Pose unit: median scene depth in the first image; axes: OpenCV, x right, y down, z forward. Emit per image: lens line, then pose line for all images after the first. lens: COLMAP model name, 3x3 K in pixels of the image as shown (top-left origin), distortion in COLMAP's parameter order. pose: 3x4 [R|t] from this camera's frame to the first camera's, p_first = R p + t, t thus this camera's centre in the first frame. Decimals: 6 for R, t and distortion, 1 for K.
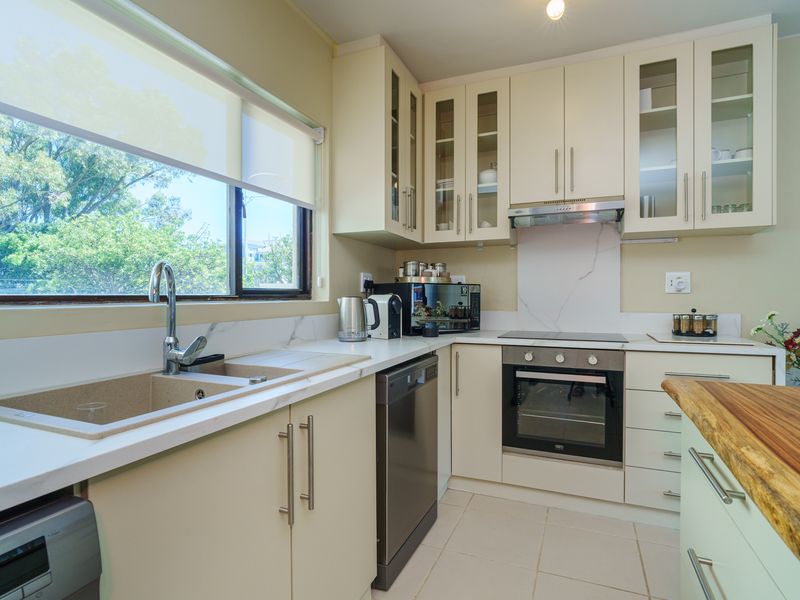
lens RADIAL K [[426.1, 0, 393.4], [0, 426.1, 298.8], [0, 0, 1]] dist [-0.015913, 0.005860]
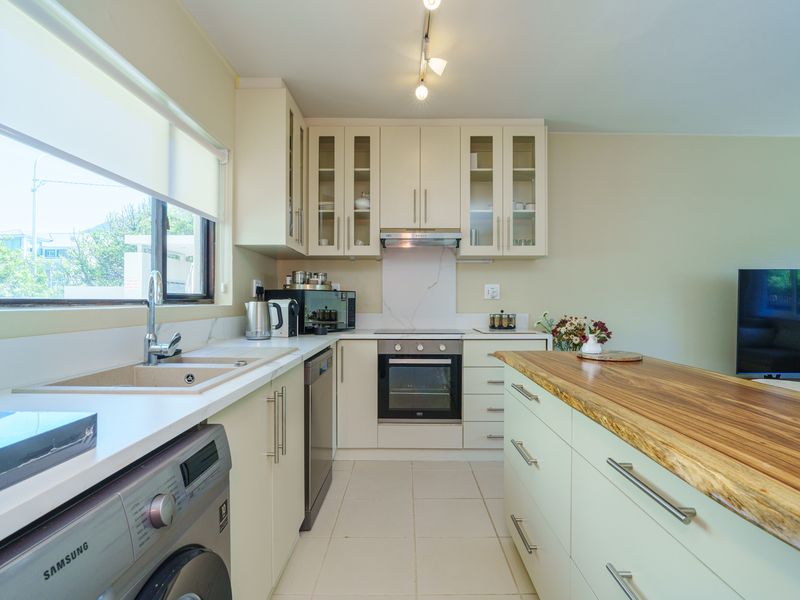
lens RADIAL K [[426.1, 0, 400.1], [0, 426.1, 301.8], [0, 0, 1]] dist [-0.015913, 0.005860]
pose [[0.918685, 0.001773, 0.394988, -0.187796], [0.000583, 0.999983, -0.005844, 0.003807], [-0.394991, 0.005599, 0.918668, -0.200334]]
